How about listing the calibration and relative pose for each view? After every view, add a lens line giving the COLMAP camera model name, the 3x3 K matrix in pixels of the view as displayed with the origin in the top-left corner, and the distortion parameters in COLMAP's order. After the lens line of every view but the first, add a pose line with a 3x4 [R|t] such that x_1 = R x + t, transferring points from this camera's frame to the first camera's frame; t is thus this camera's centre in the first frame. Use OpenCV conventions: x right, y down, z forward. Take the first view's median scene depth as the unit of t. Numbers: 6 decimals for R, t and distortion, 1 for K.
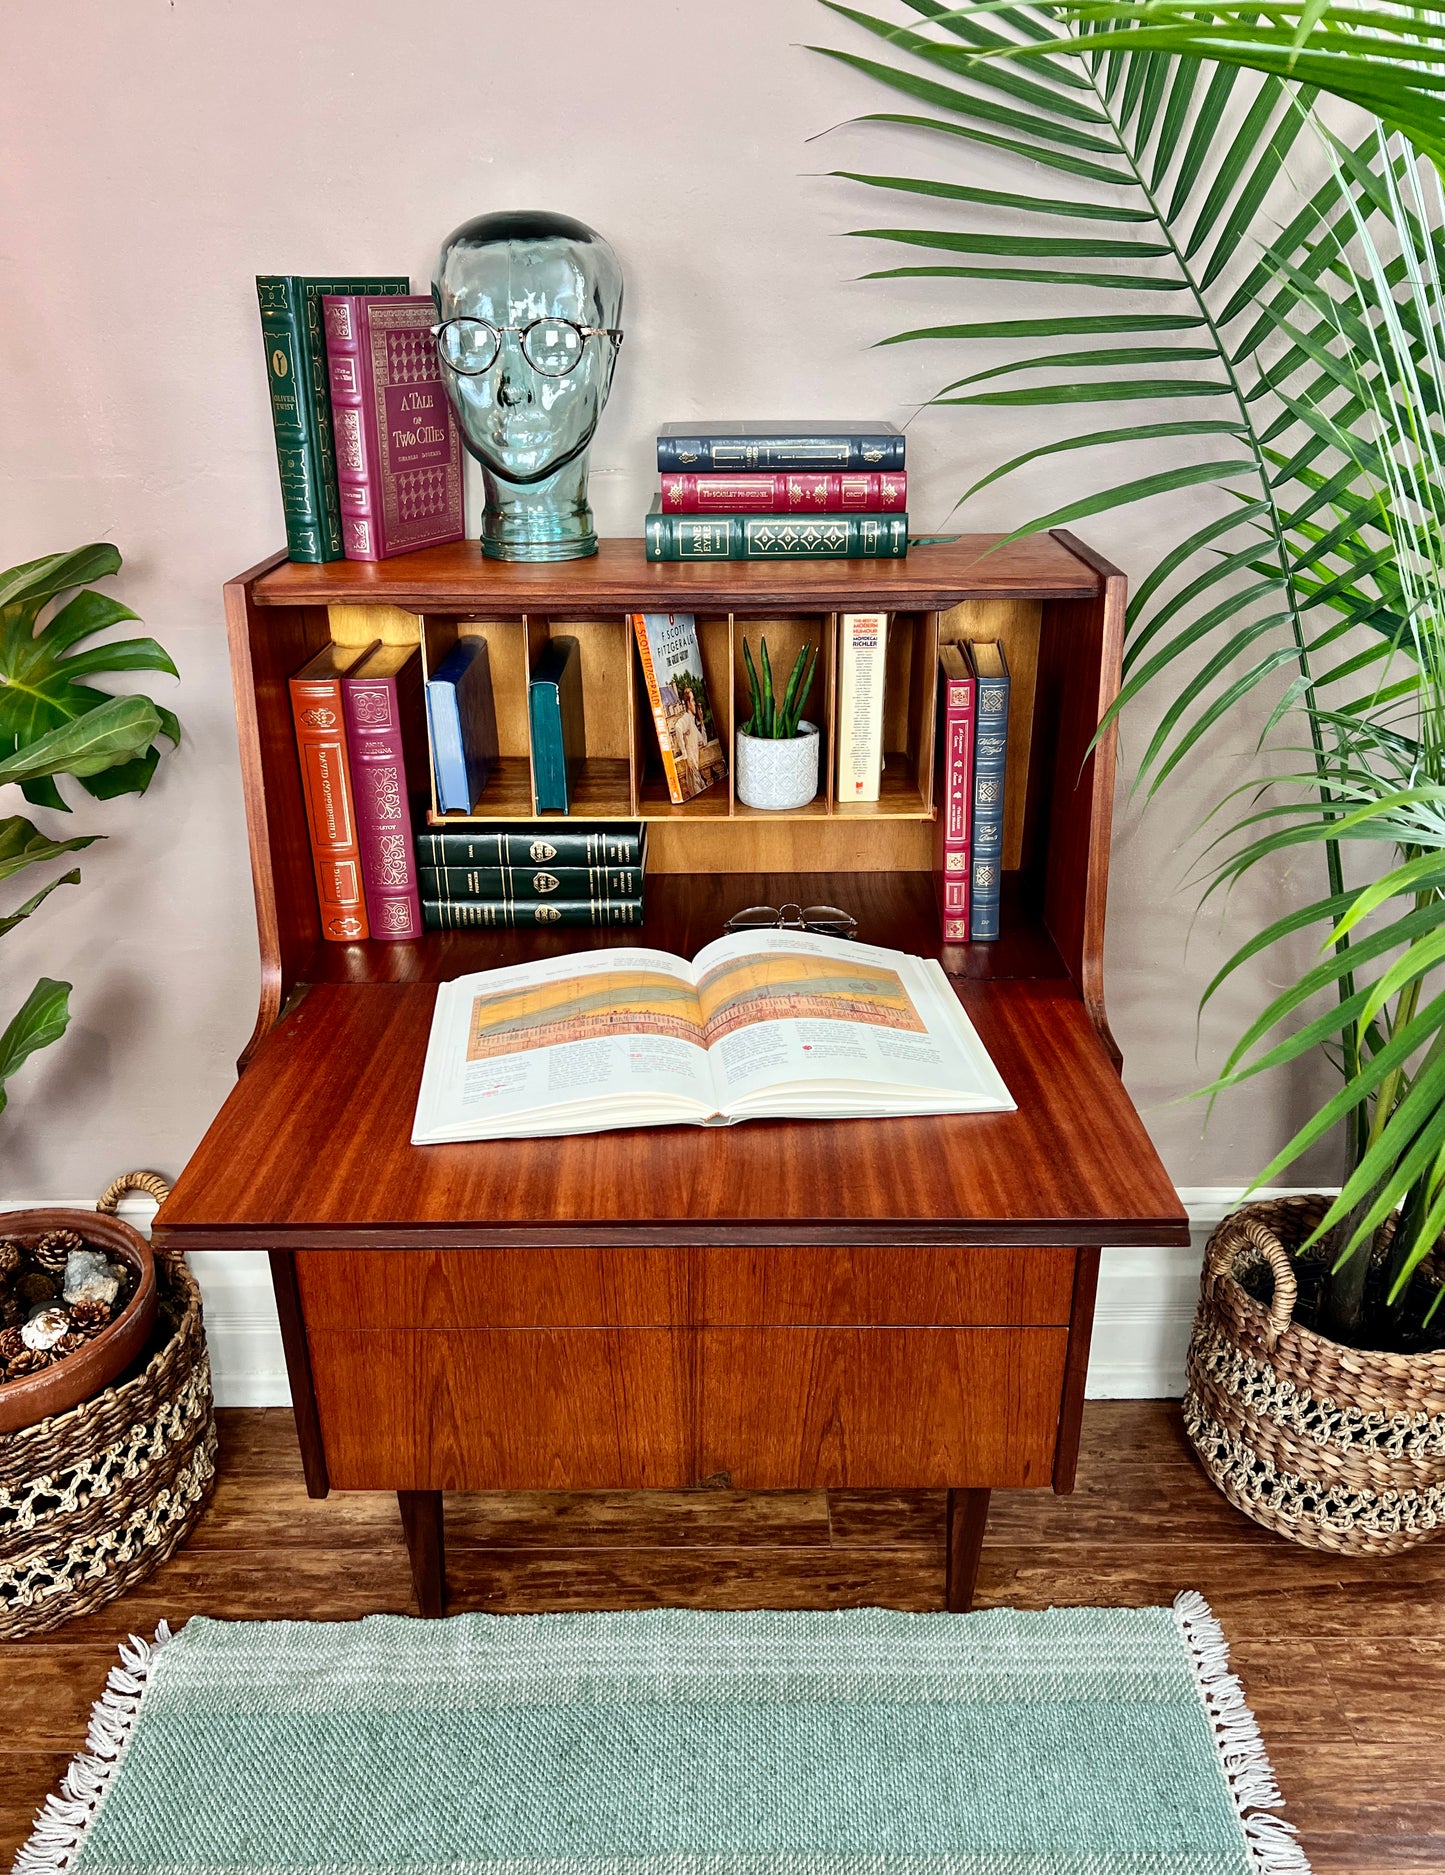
lens RADIAL K [[1486.1, 0, 720.7], [0, 1486.1, 975.5], [0, 0, 1]] dist [0.024798, -0.023657]
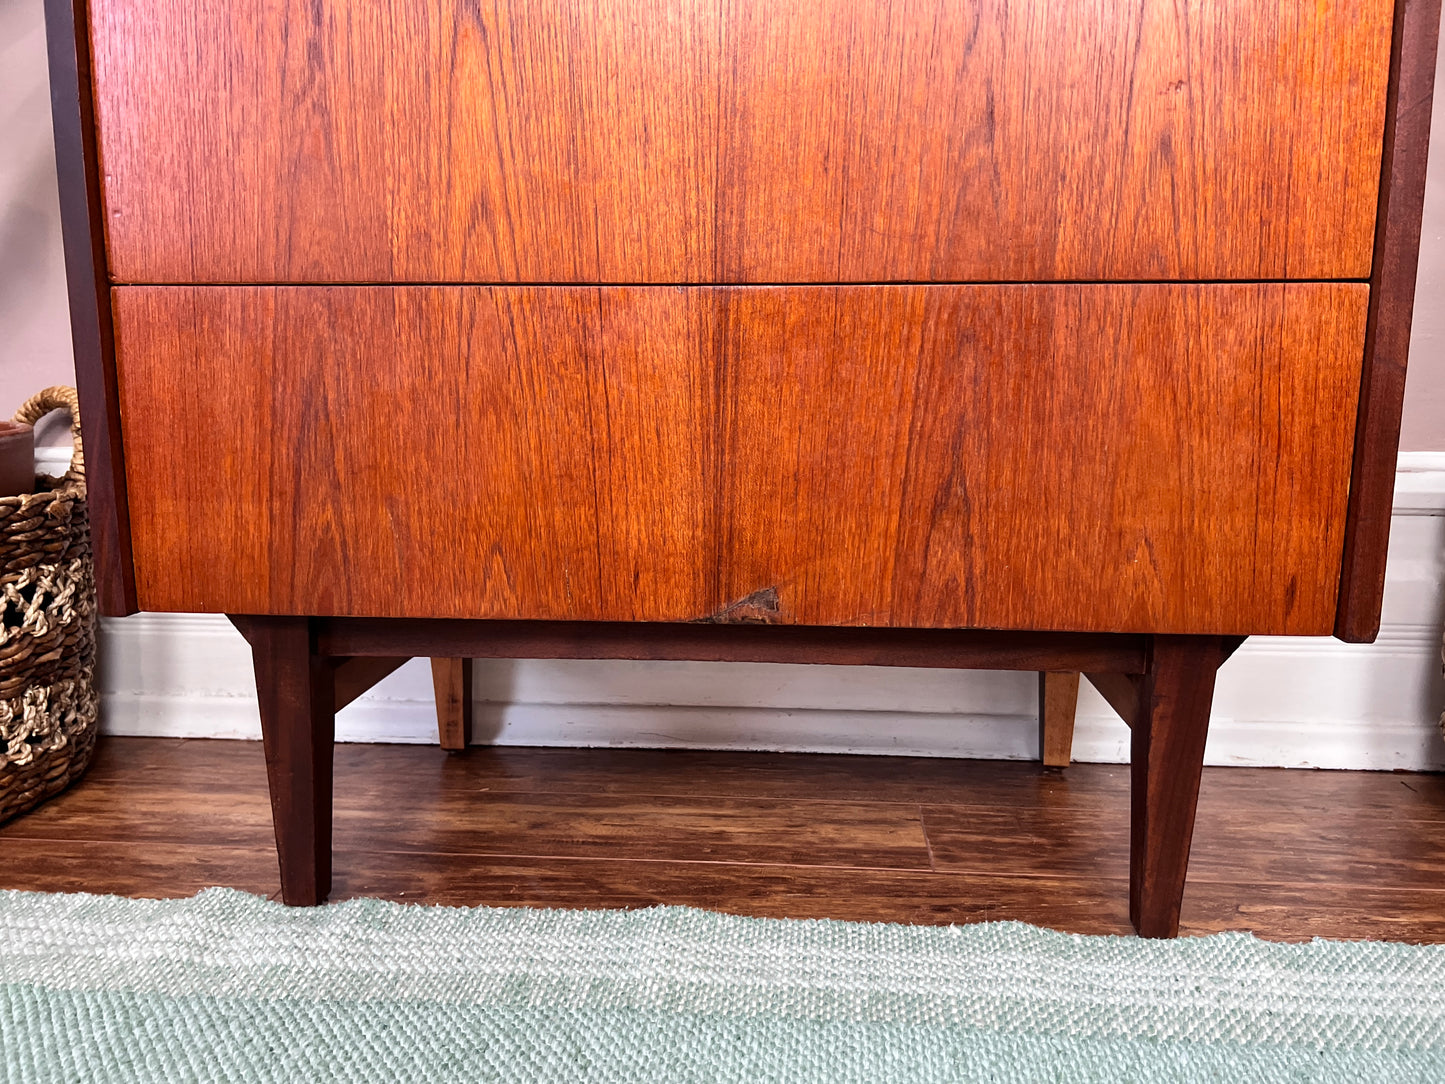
lens RADIAL K [[1102.3, 0, 726.3], [0, 1102.3, 552.0], [0, 0, 1]] dist [0.029521, -0.030426]
pose [[0.997110, 0.024913, -0.071765, 0.016583], [-0.043112, 0.963404, -0.264565, 0.422163], [0.062547, 0.266895, 0.961694, 0.546729]]
